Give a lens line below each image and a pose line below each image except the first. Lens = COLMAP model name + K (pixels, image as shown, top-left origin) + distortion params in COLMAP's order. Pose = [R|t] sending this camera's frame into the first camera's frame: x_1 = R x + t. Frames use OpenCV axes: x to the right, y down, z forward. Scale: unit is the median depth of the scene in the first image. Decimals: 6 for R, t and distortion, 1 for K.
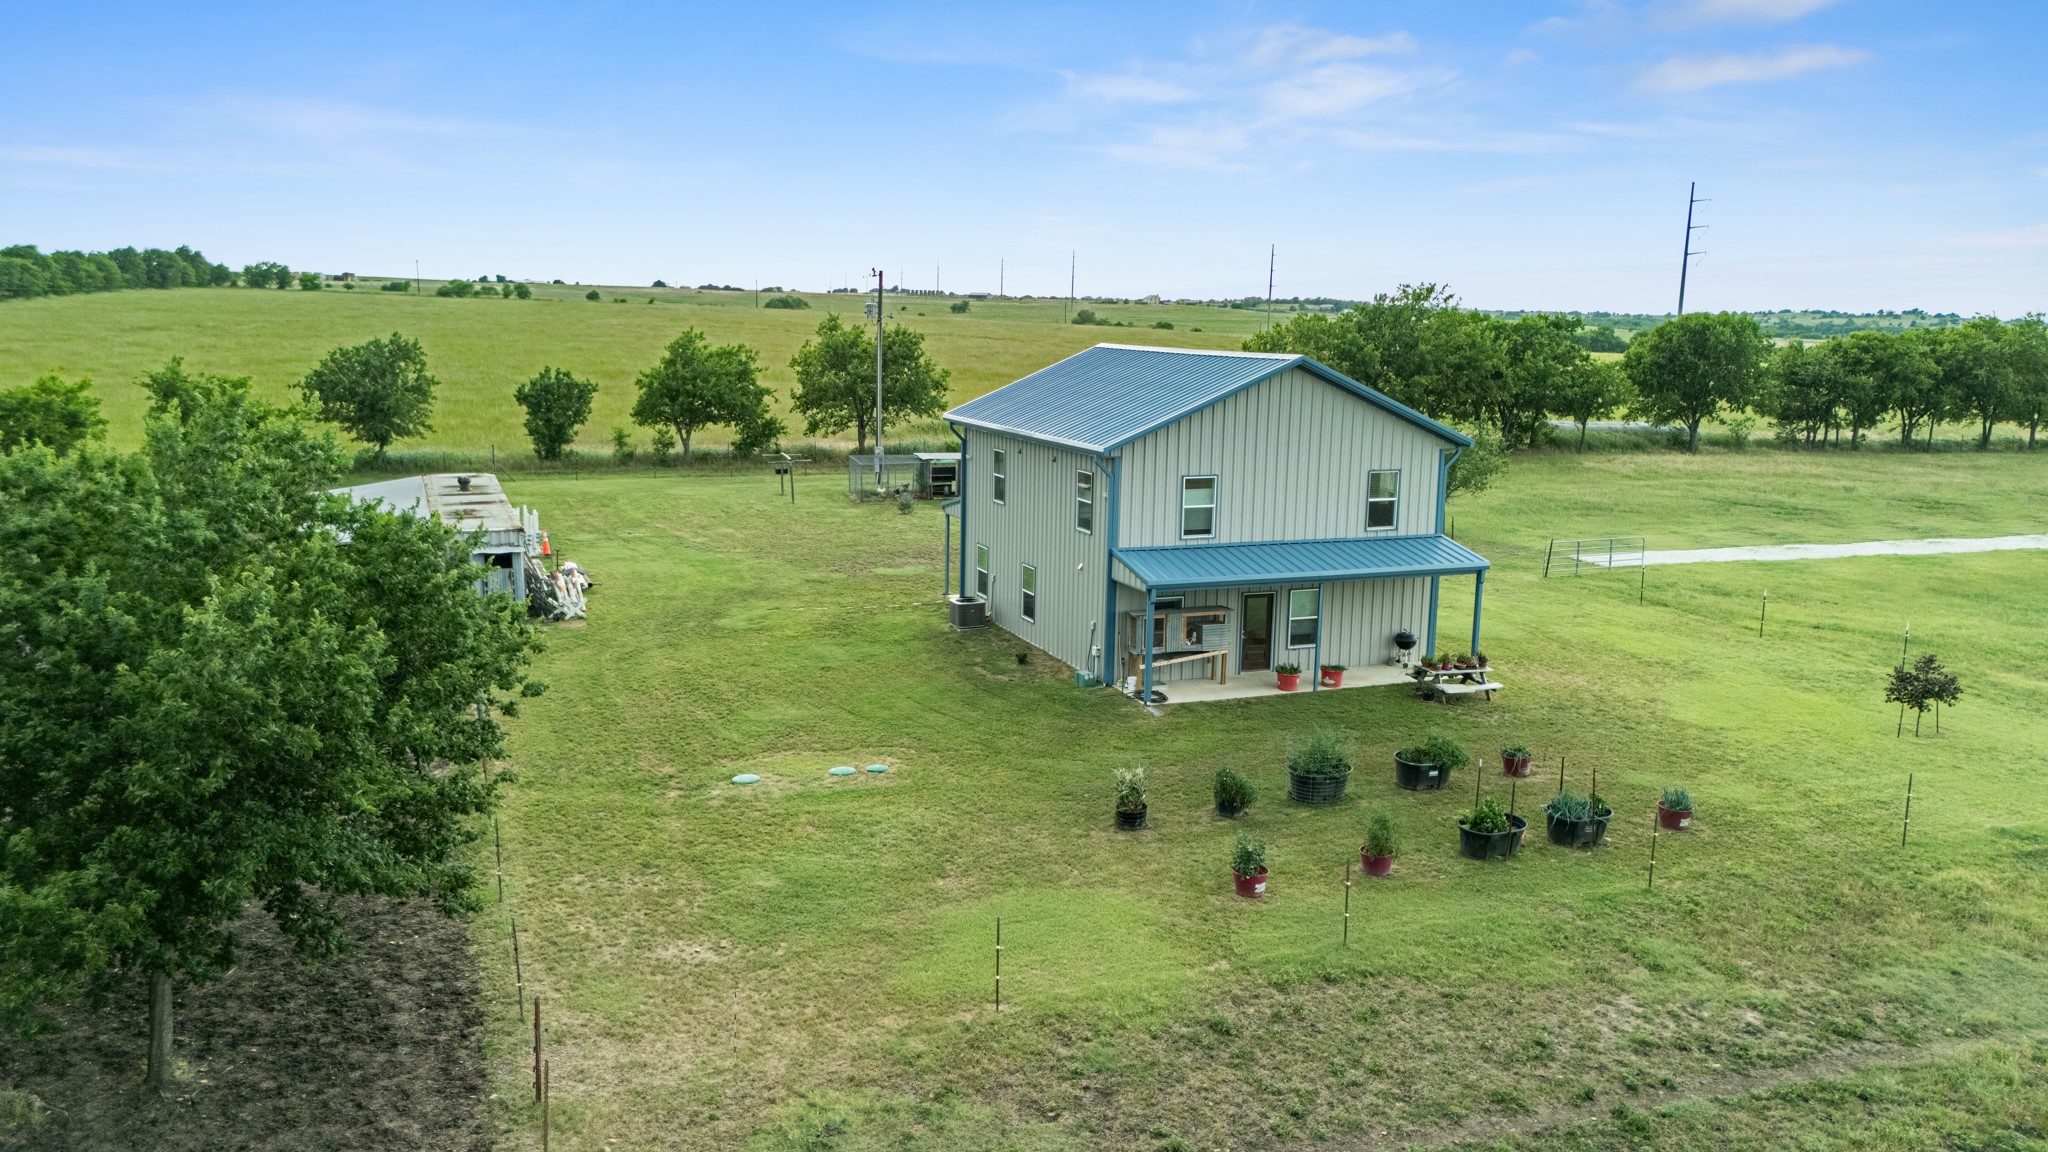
lens RADIAL K [[1513.2, 0, 1043.0], [0, 1513.2, 527.2], [0, 0, 1]] dist [0.058895, -0.059456]
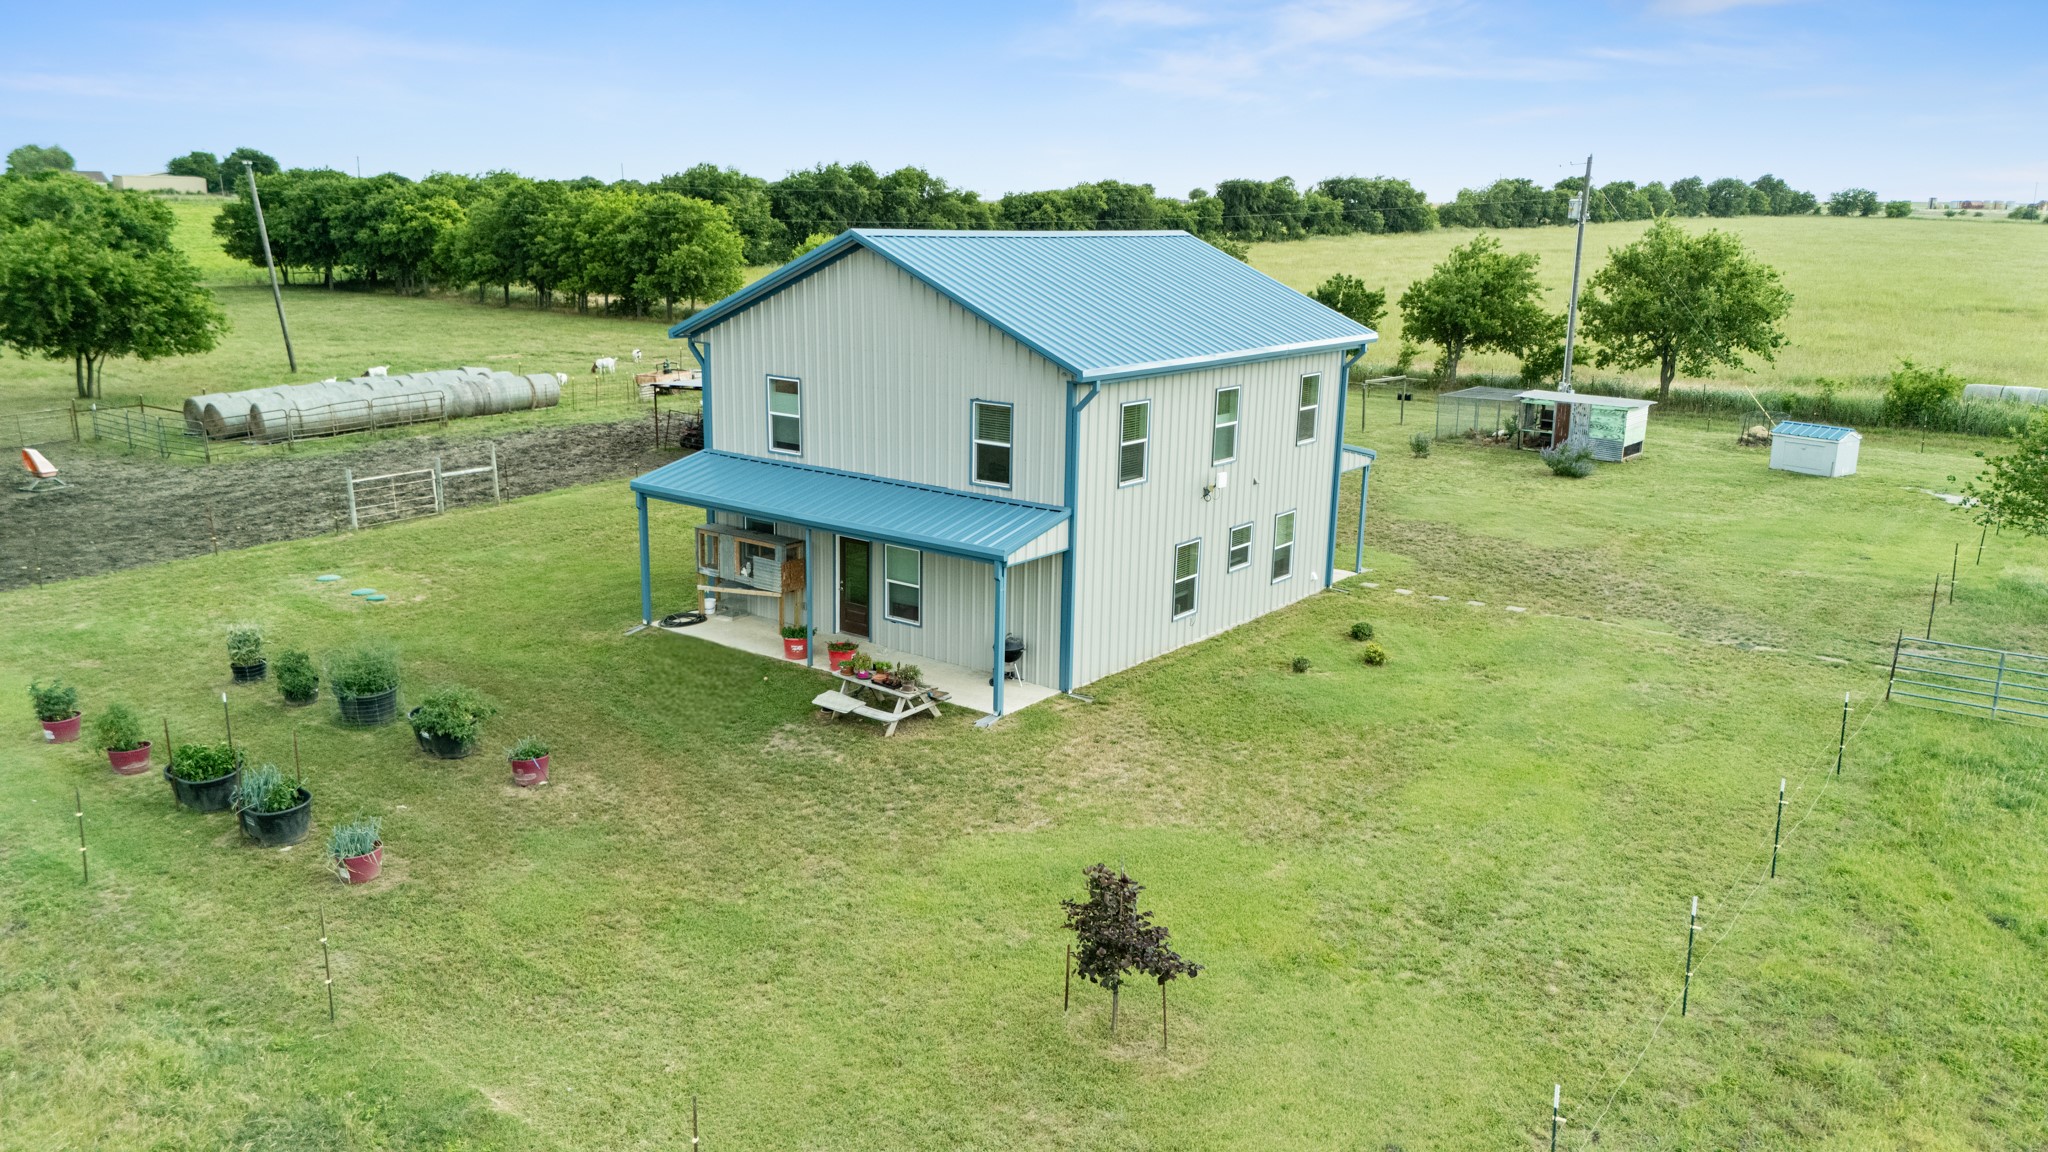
lens RADIAL K [[1529.3, 0, 1018.2], [0, 1529.3, 513.2], [0, 0, 1]] dist [0.068462, -0.054087]
pose [[0.523840, 0.161248, -0.836415, 0.830419], [-0.135283, 0.985206, 0.105206, -0.062591], [0.841005, 0.058042, 0.537904, 0.628757]]
